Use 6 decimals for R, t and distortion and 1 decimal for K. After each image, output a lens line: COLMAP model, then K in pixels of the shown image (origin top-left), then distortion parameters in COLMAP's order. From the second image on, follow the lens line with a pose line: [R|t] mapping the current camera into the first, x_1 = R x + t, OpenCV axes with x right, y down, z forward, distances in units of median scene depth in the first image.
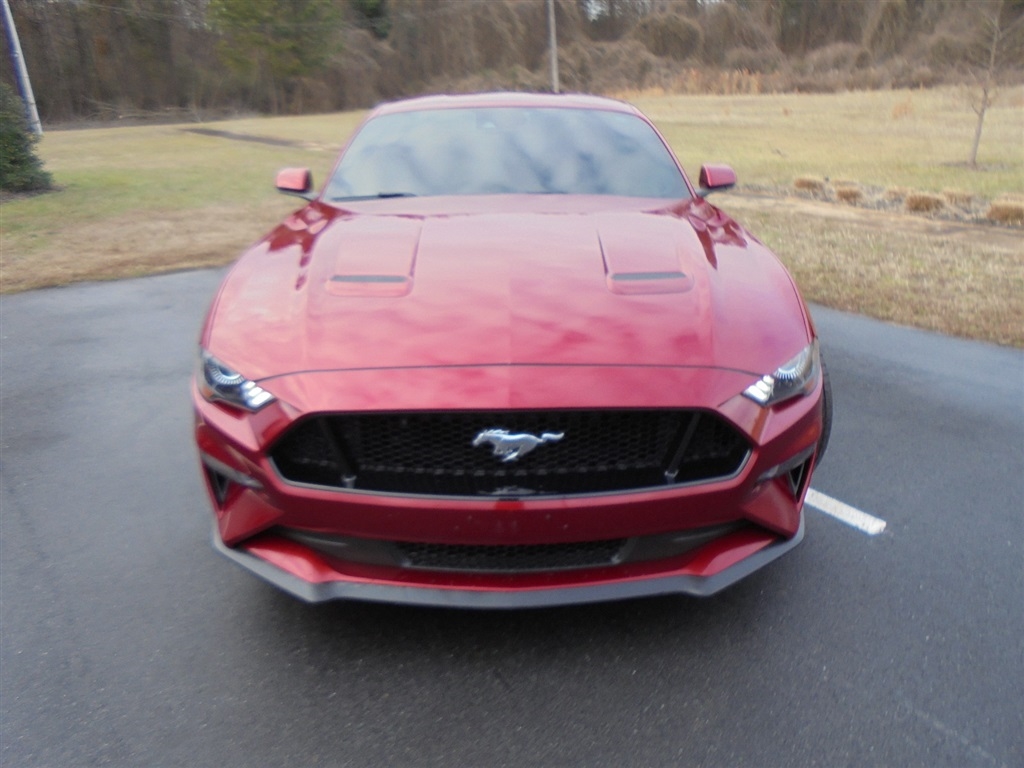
lens RADIAL K [[775.6, 0, 526.0], [0, 775.6, 393.7], [0, 0, 1]] dist [-0.085853, 0.062272]
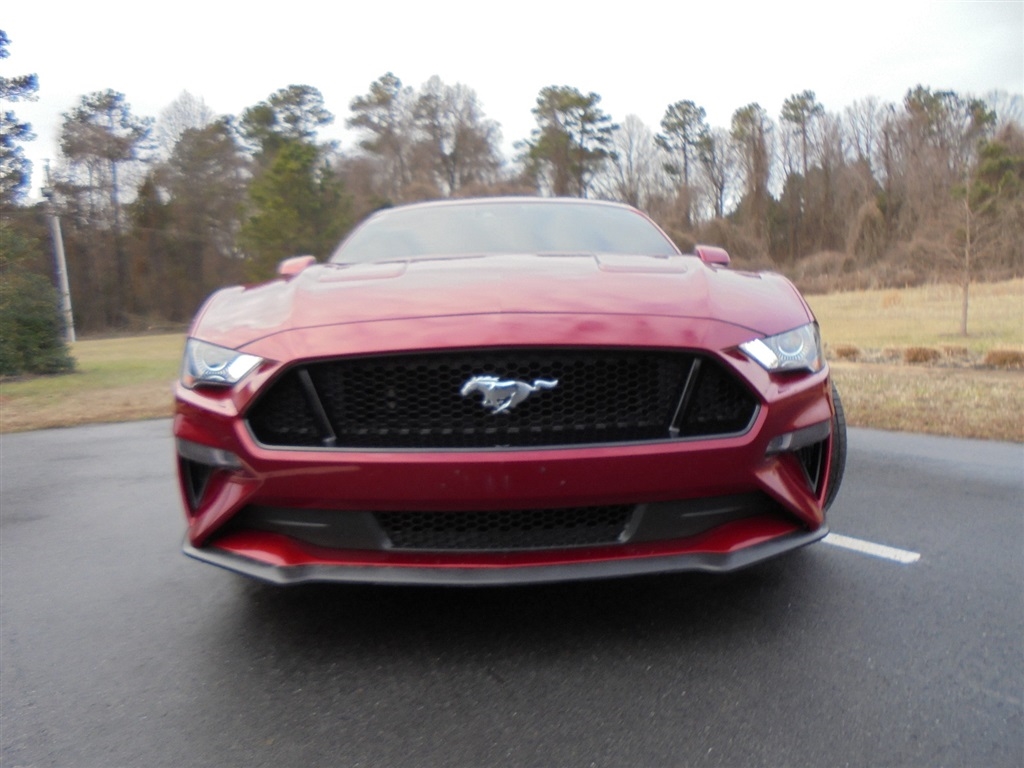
lens RADIAL K [[775.6, 0, 527.5], [0, 775.6, 401.7], [0, 0, 1]] dist [-0.085853, 0.062272]
pose [[0.999735, -0.020824, -0.009807, 0.019127], [0.017759, 0.968869, -0.246935, 0.282305], [0.014644, 0.246695, 0.968983, 0.087426]]
